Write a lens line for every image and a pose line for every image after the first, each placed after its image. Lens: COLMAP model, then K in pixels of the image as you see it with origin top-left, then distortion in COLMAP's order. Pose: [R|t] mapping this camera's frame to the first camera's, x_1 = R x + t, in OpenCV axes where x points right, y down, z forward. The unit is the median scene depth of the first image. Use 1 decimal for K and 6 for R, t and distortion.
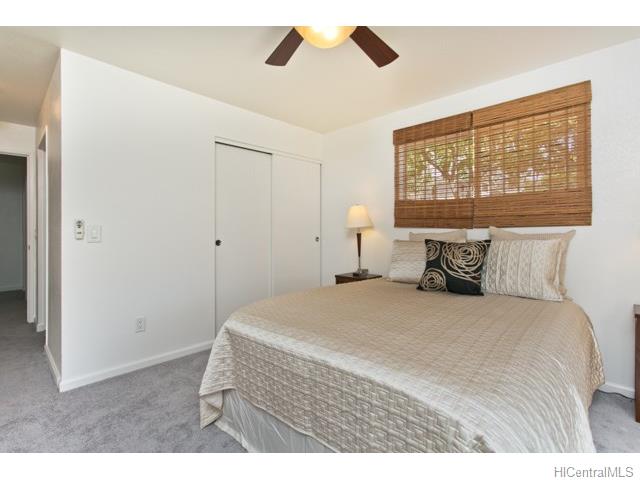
lens RADIAL K [[306.1, 0, 319.2], [0, 306.1, 230.0], [0, 0, 1]] dist [0.000403, 0.000466]
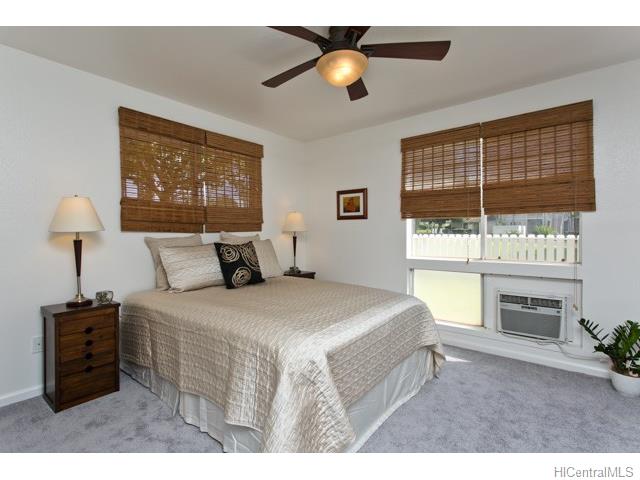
lens RADIAL K [[306.1, 0, 319.2], [0, 306.1, 230.0], [0, 0, 1]] dist [0.000403, 0.000466]
pose [[-0.047681, 0.012946, 0.998779, -0.624356], [0.006986, 0.999896, -0.012627, 0.001638], [-0.998838, 0.006376, -0.047766, 0.598030]]
